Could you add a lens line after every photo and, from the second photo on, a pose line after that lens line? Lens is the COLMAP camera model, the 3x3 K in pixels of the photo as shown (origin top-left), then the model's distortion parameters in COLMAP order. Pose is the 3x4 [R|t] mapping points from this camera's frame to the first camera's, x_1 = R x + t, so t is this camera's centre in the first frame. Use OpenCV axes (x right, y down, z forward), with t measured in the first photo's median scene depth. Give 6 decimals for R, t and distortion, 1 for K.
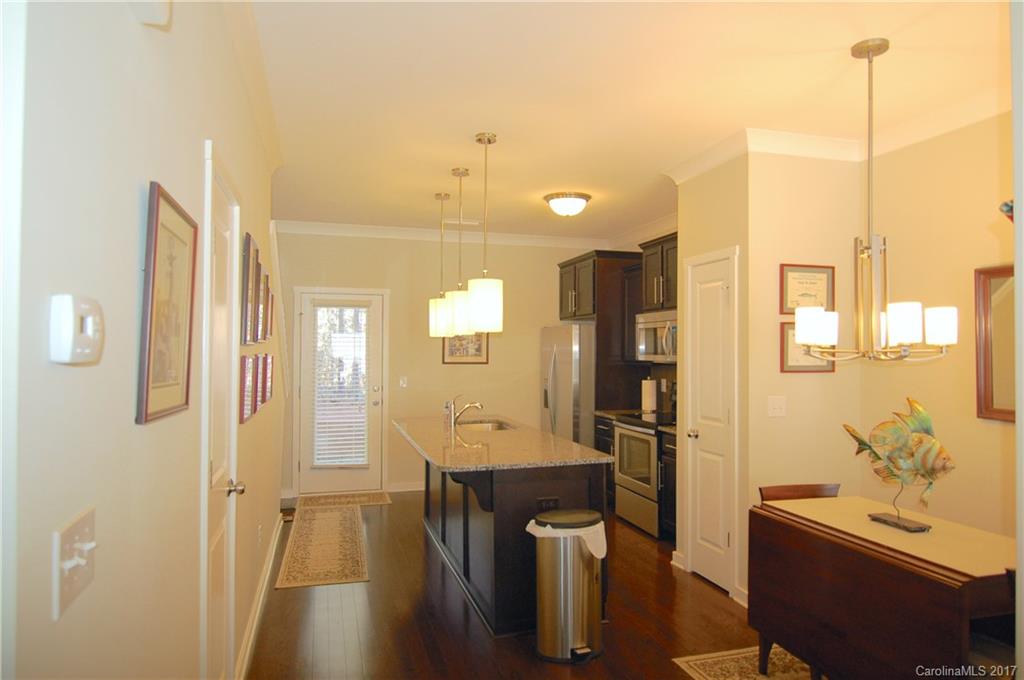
lens RADIAL K [[692.7, 0, 514.7], [0, 692.7, 336.5], [0, 0, 1]] dist [0.010120, 0.001258]
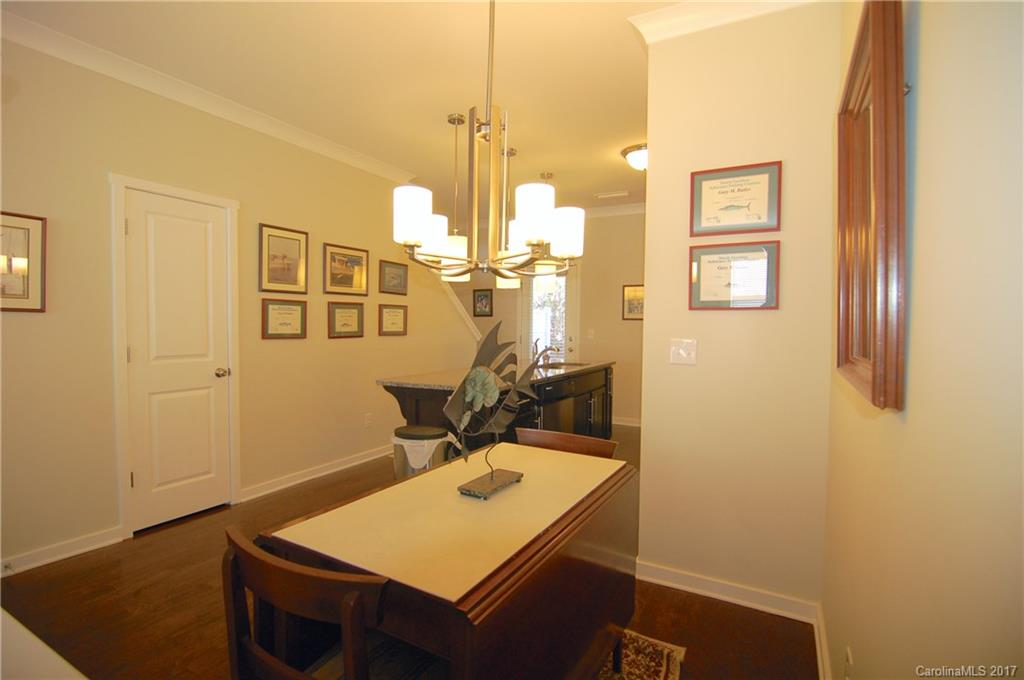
lens RADIAL K [[492.0, 0, 510.6], [0, 492.0, 343.9], [0, 0, 1]] dist [-0.005845, -0.001350]
pose [[0.702463, 0.032434, -0.710981, 0.640392], [0.008337, 0.998518, 0.053789, 0.058864], [0.711671, -0.043713, 0.701151, 0.445403]]
